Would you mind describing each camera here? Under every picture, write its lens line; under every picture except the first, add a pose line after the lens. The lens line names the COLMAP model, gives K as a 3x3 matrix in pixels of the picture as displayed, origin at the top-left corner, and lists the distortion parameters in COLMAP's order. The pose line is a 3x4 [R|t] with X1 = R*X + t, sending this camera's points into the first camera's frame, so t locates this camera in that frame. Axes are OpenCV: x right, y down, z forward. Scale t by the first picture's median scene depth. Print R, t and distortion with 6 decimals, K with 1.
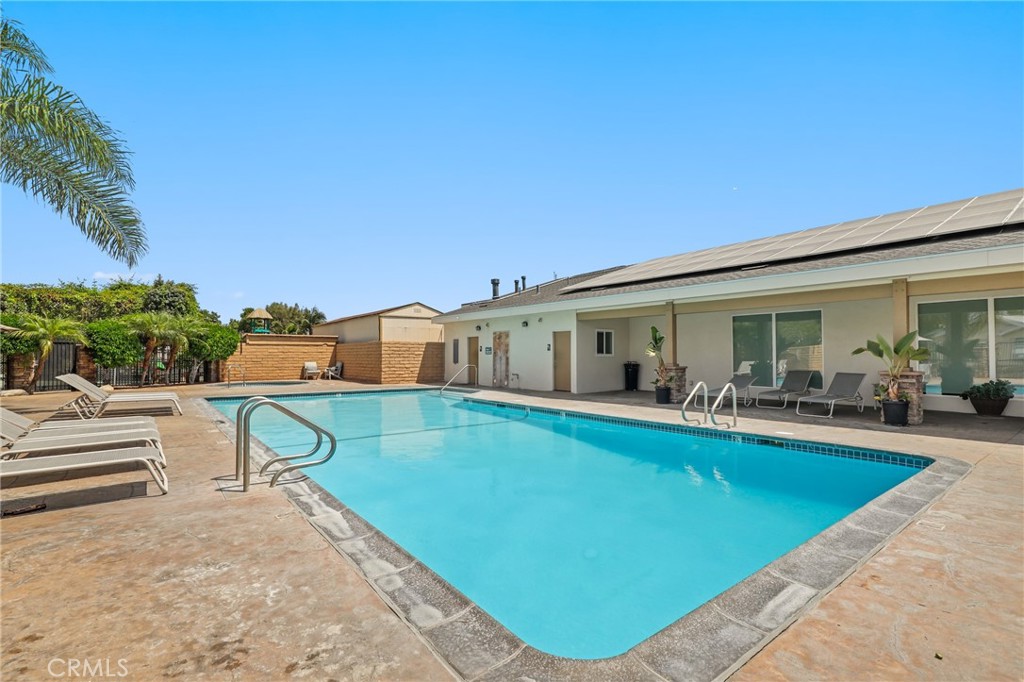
lens RADIAL K [[468.5, 0, 512.0], [0, 468.5, 341.0], [0, 0, 1]] dist [0.000102, -0.000013]
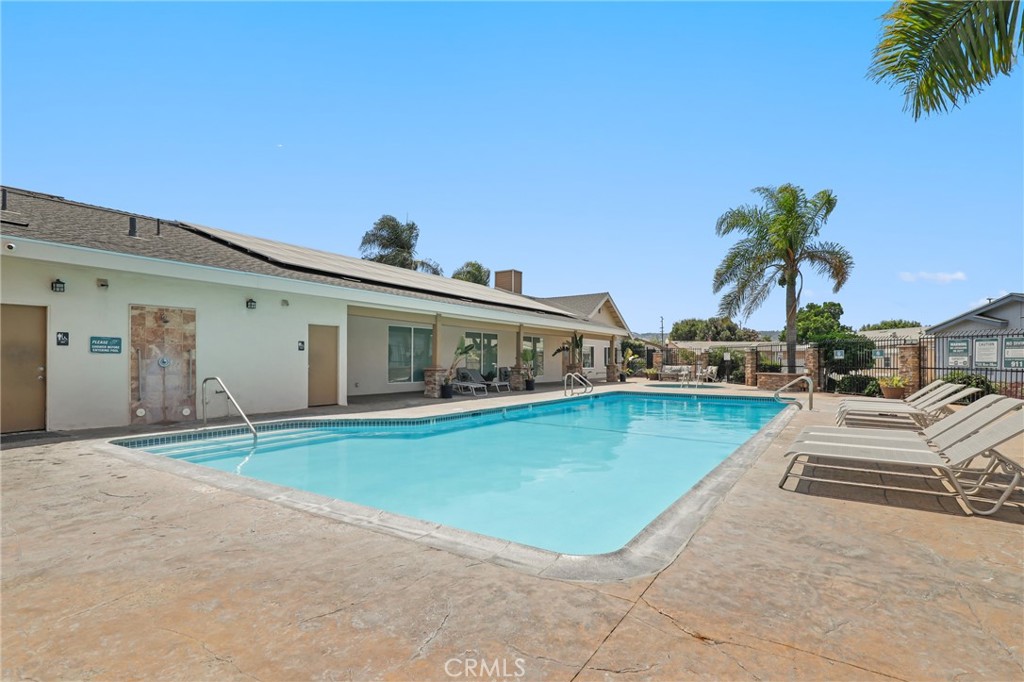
lens RADIAL K [[493.6, 0, 514.1], [0, 493.6, 362.8], [0, 0, 1]] dist [-0.000931, -0.000139]
pose [[-0.316402, -0.000039, 0.948625, -0.688259], [-0.027448, 0.999582, -0.009114, 0.035519], [-0.948228, -0.028922, -0.316270, 0.913224]]
